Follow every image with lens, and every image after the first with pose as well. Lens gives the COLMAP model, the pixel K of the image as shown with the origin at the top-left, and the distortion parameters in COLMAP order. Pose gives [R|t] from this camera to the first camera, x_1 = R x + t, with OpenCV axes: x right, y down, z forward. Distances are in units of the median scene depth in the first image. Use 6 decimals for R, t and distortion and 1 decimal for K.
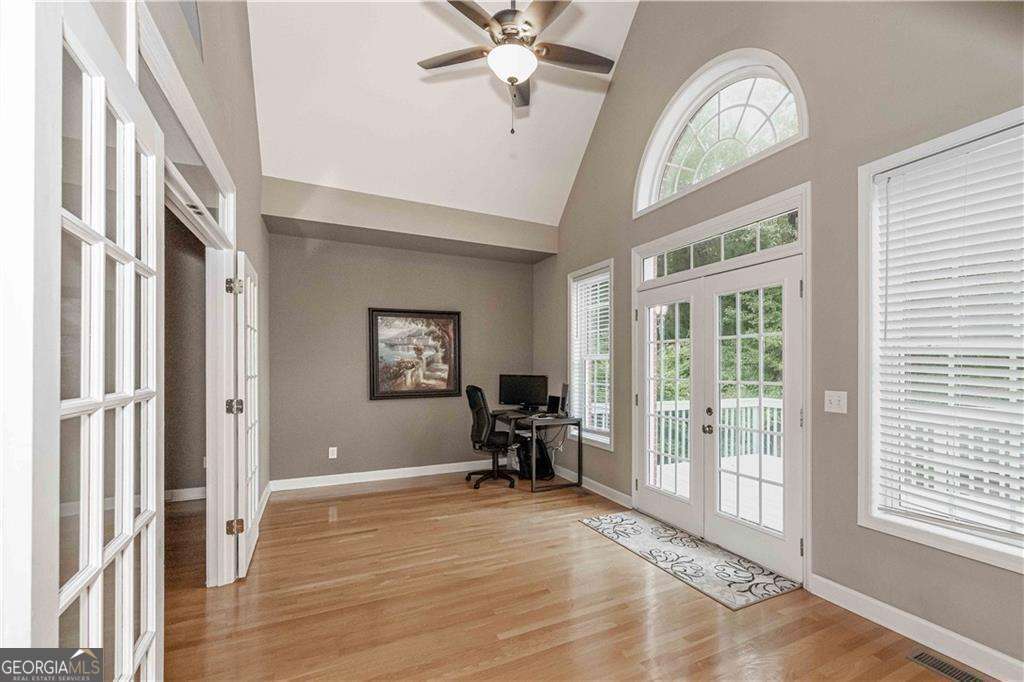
lens RADIAL K [[412.1, 0, 522.3], [0, 412.1, 352.4], [0, 0, 1]] dist [0.000745, 0.000017]
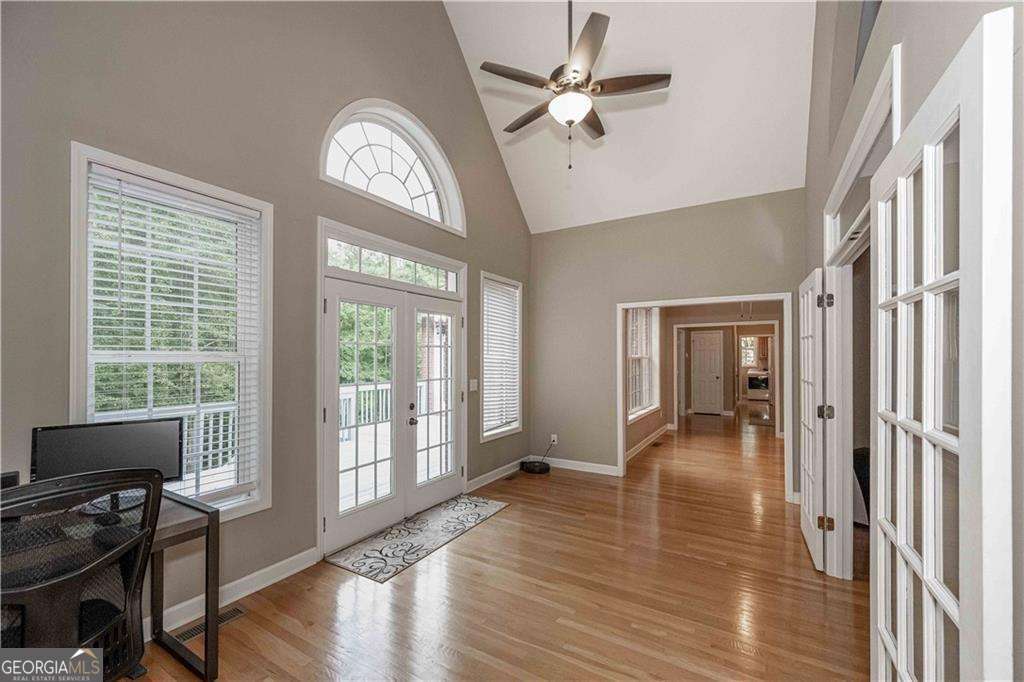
lens RADIAL K [[412.1, 0, 522.3], [0, 412.1, 352.4], [0, 0, 1]] dist [0.000745, 0.000017]
pose [[-0.558770, 0.015051, 0.829186, -0.748688], [-0.017173, 0.999411, -0.029714, 0.016256], [-0.829145, -0.030843, -0.558182, 1.466077]]
